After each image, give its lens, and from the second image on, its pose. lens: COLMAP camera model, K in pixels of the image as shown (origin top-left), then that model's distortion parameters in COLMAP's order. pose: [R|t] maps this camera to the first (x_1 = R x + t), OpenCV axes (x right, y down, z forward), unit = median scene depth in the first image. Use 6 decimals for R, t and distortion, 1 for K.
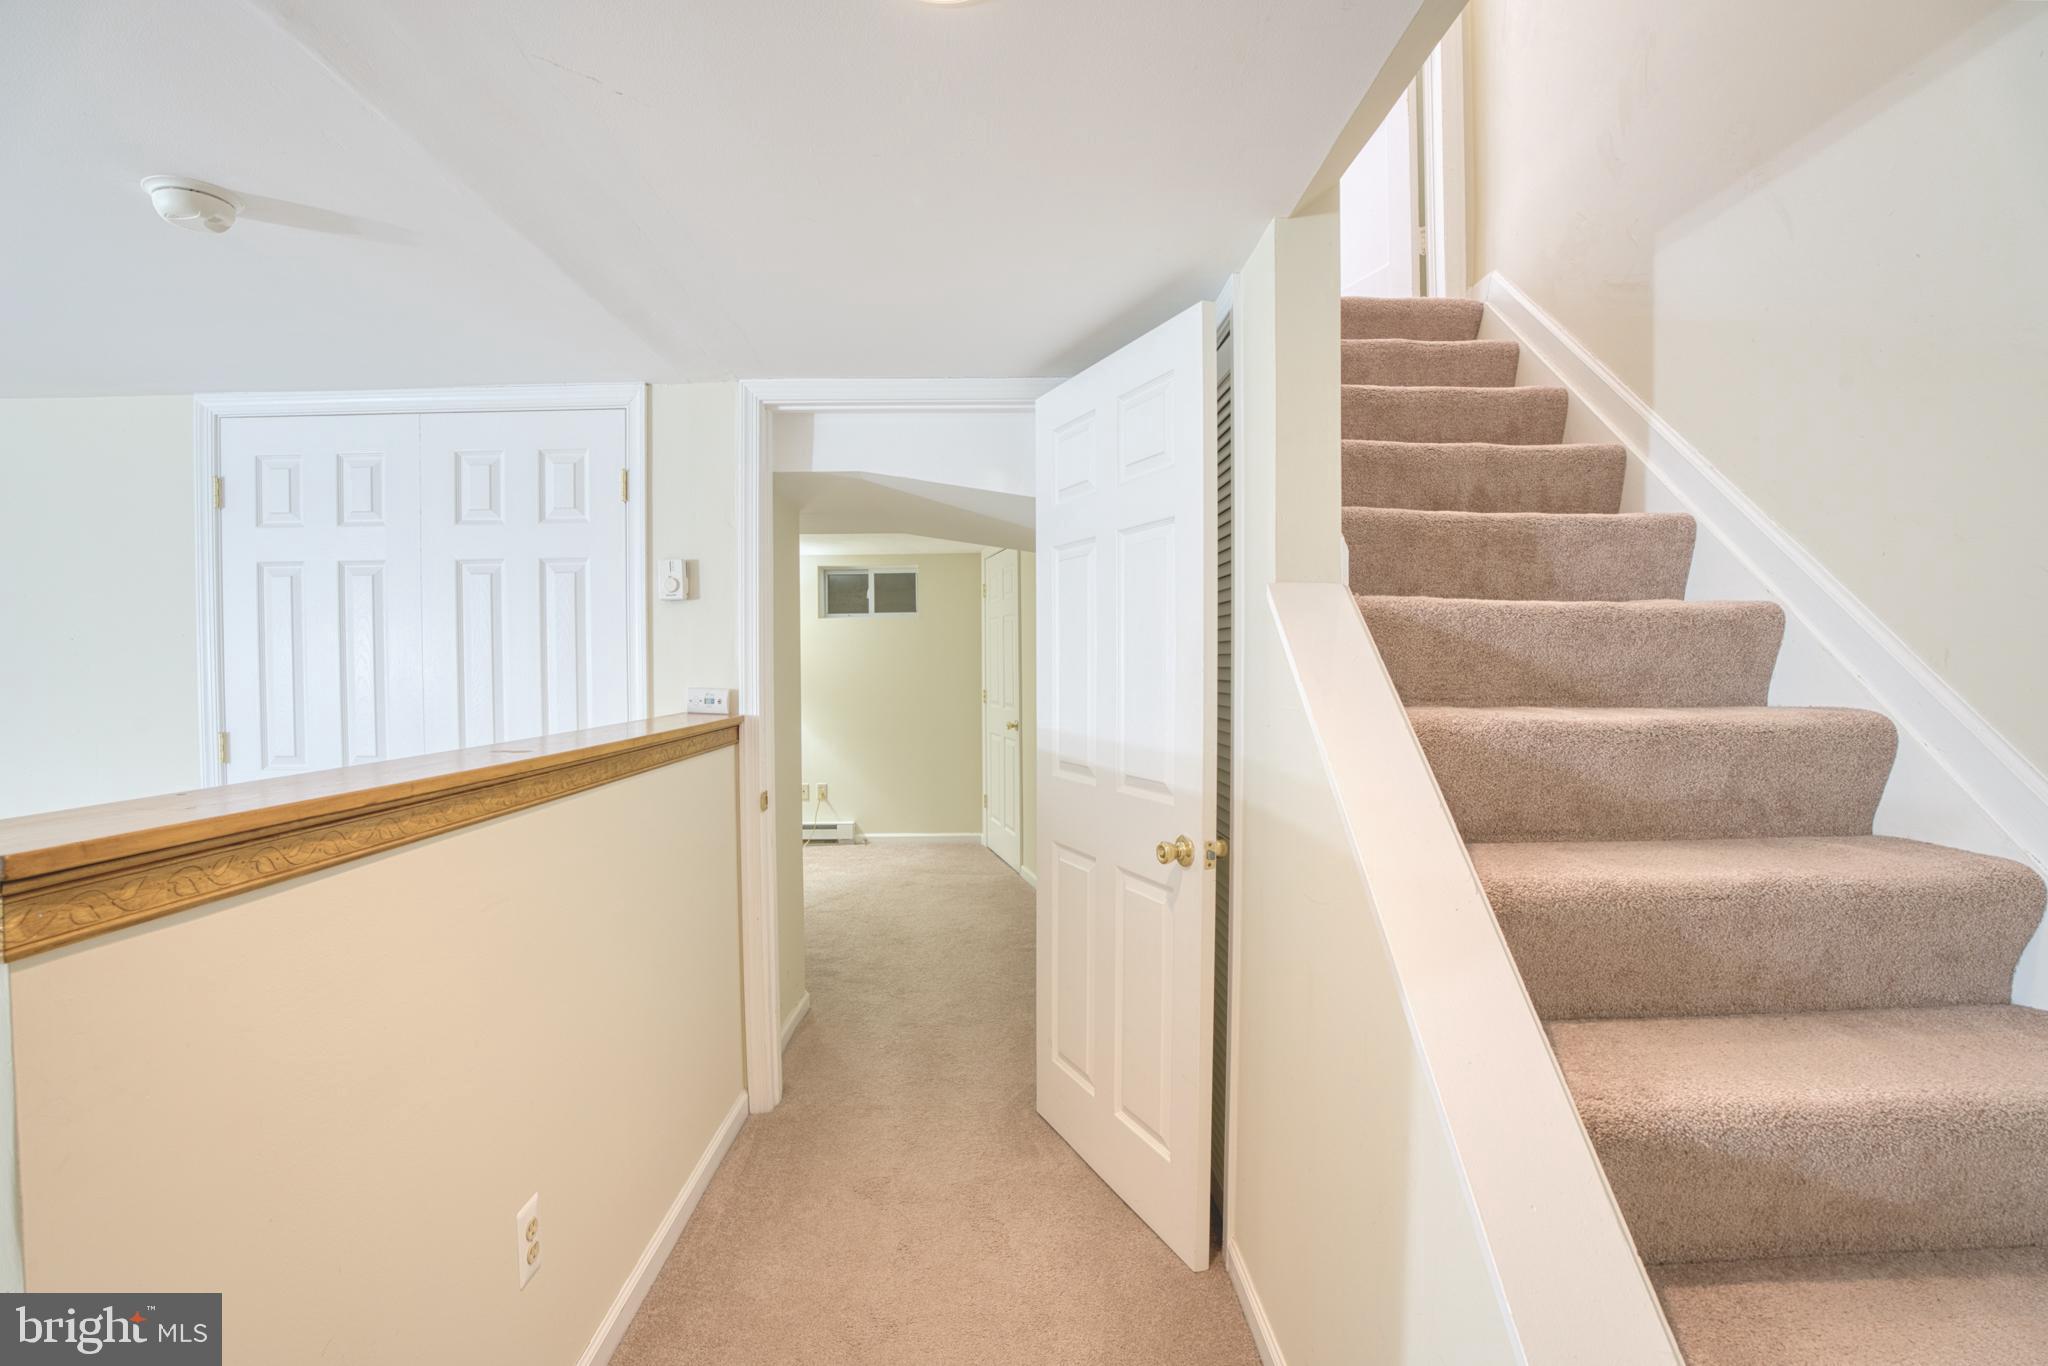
lens RADIAL K [[965.6, 0, 1009.9], [0, 965.6, 675.9], [0, 0, 1]] dist [-0.058048, 0.019893]
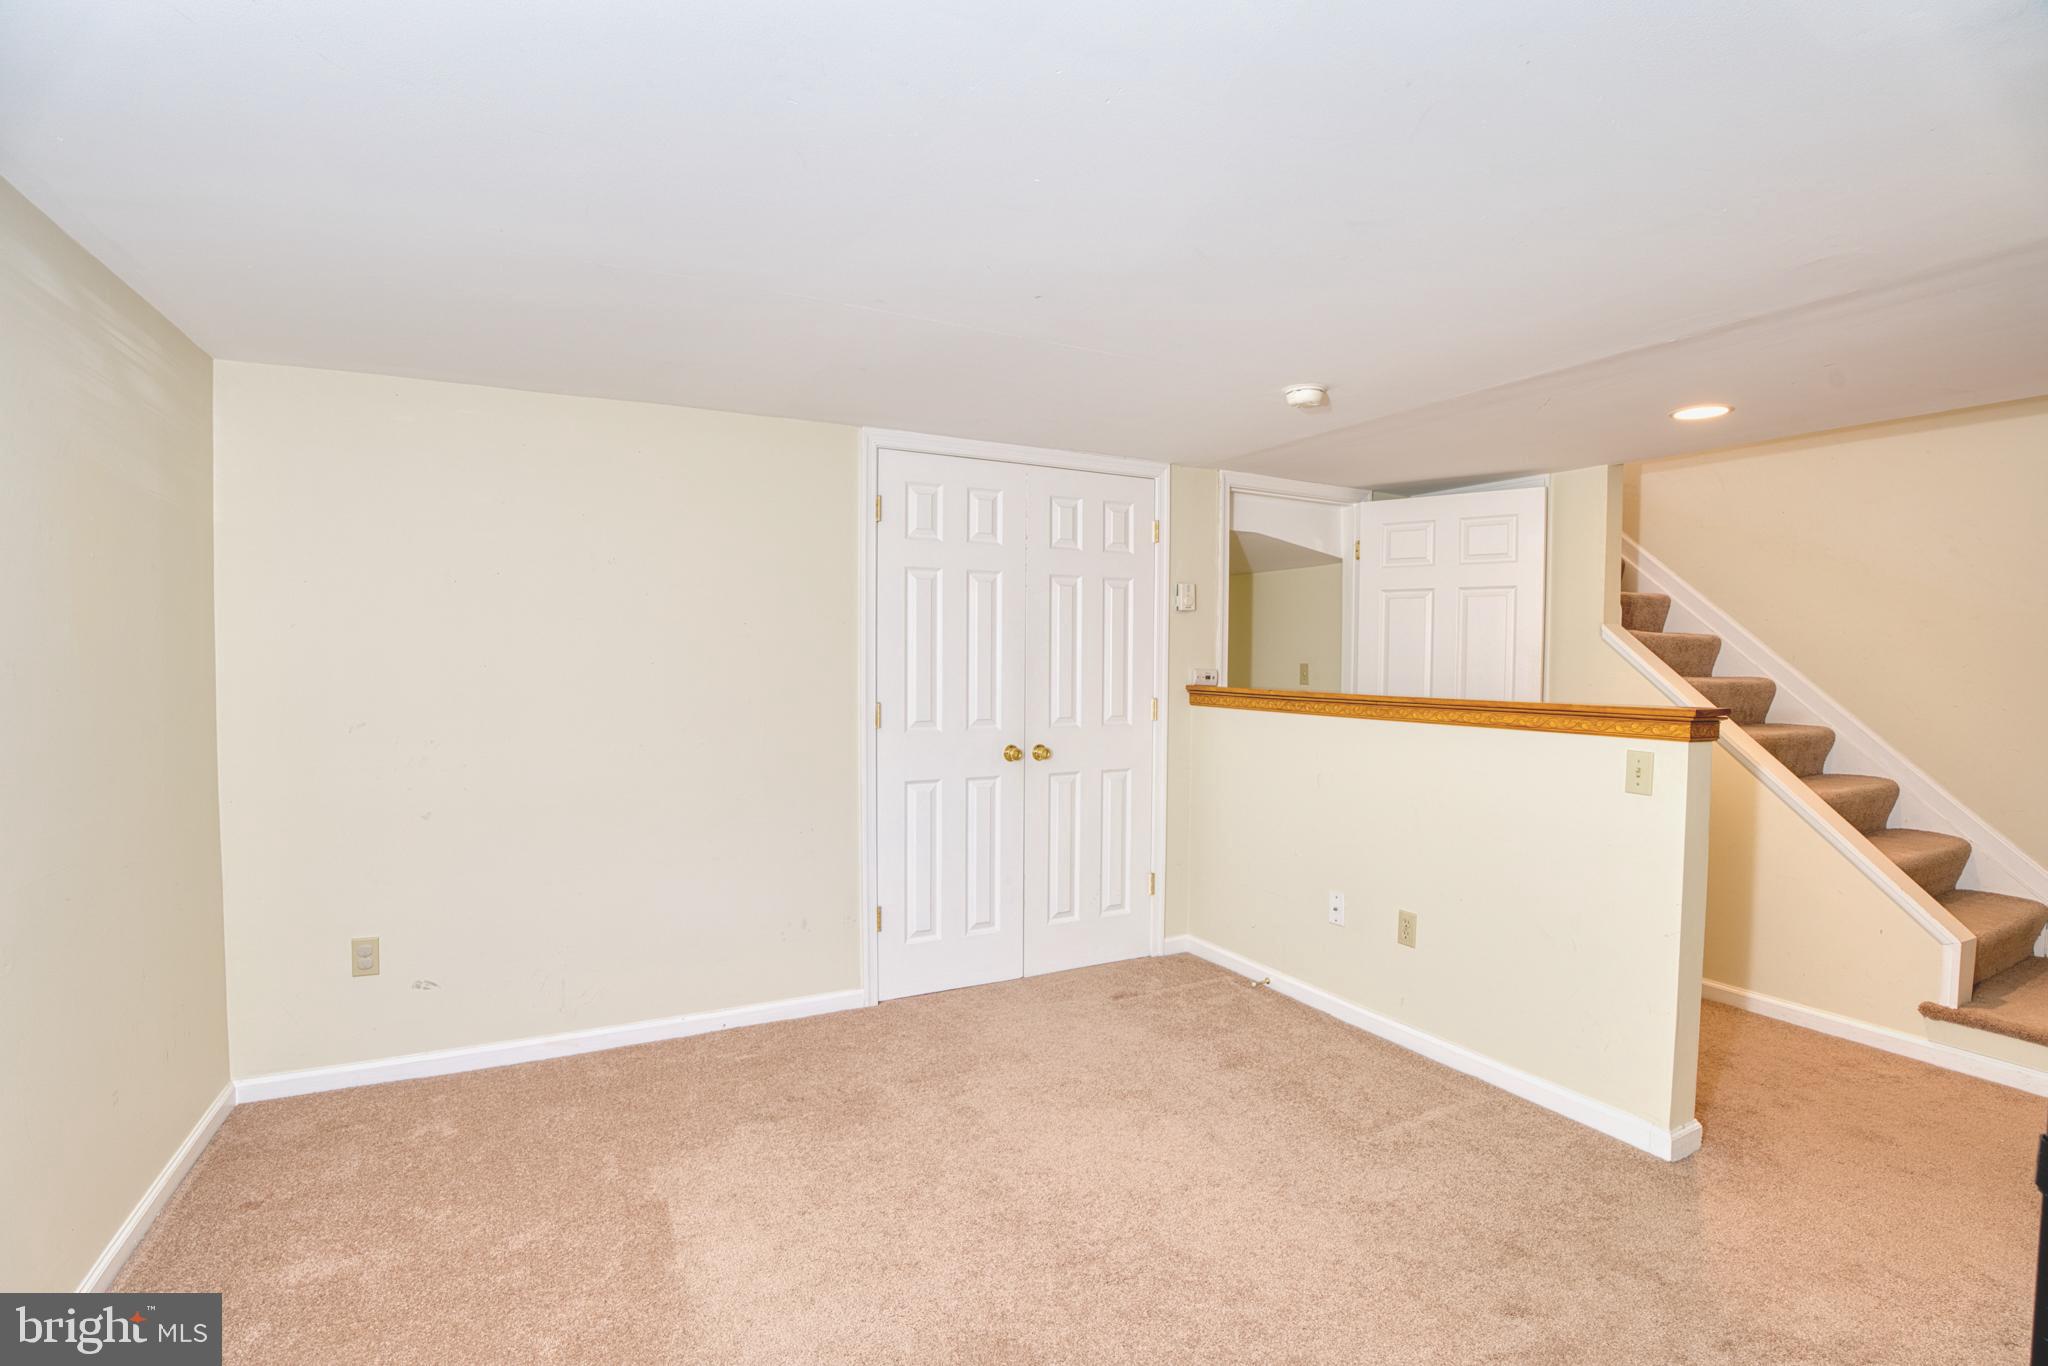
lens RADIAL K [[965.6, 0, 982.3], [0, 965.6, 675.3], [0, 0, 1]] dist [-0.058048, 0.019893]
pose [[0.886734, 0.002368, 0.462275, -2.093426], [-0.006291, 0.999956, 0.006945, 0.022876], [-0.462238, -0.009066, 0.886710, -0.319249]]
